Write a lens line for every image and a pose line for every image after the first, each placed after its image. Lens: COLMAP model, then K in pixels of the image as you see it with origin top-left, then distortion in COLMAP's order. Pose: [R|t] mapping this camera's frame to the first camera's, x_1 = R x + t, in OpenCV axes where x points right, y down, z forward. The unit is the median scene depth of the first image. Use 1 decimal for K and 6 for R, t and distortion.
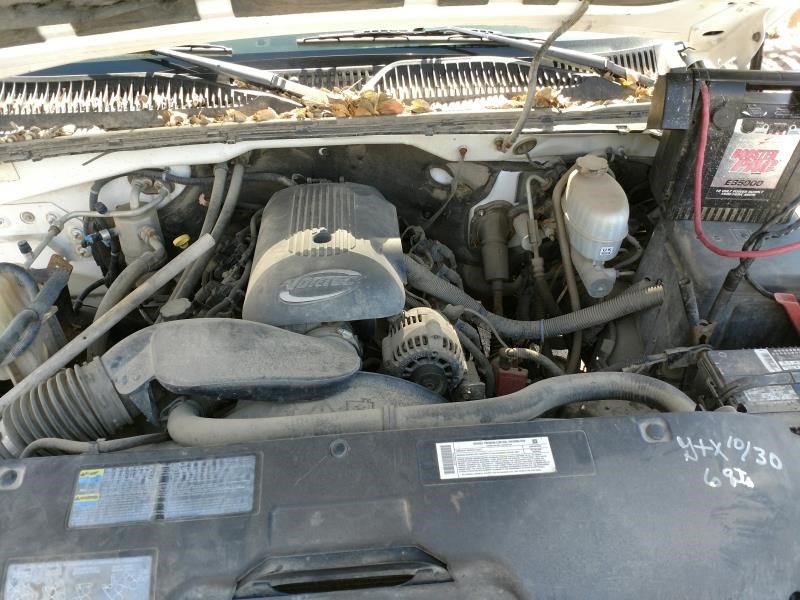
lens RADIAL K [[683.5, 0, 401.5], [0, 683.5, 315.8], [0, 0, 1]] dist [0.154523, -0.312388]
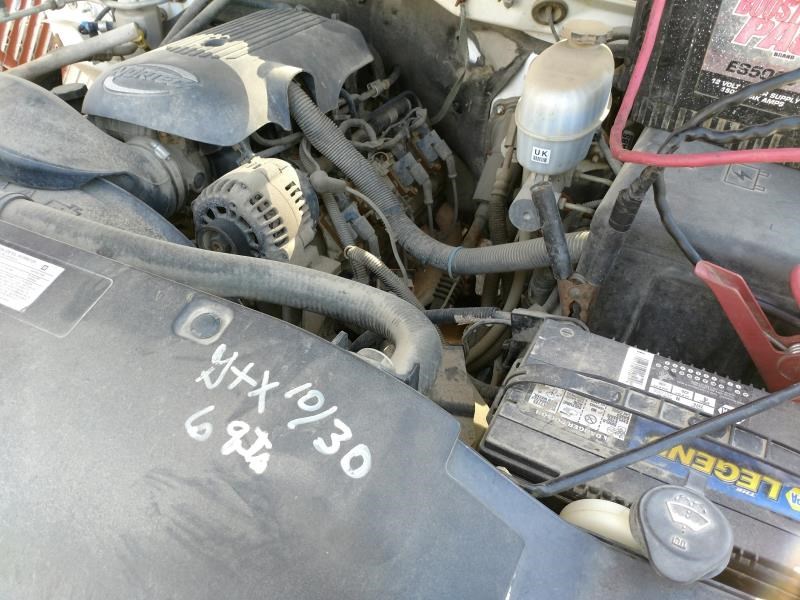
lens RADIAL K [[683.5, 0, 401.5], [0, 683.5, 315.8], [0, 0, 1]] dist [0.154523, -0.312388]
pose [[0.848321, 0.350569, -0.396803, 0.540961], [-0.346439, 0.934238, 0.084736, 0.040290], [0.400414, 0.065585, 0.913984, 0.402046]]
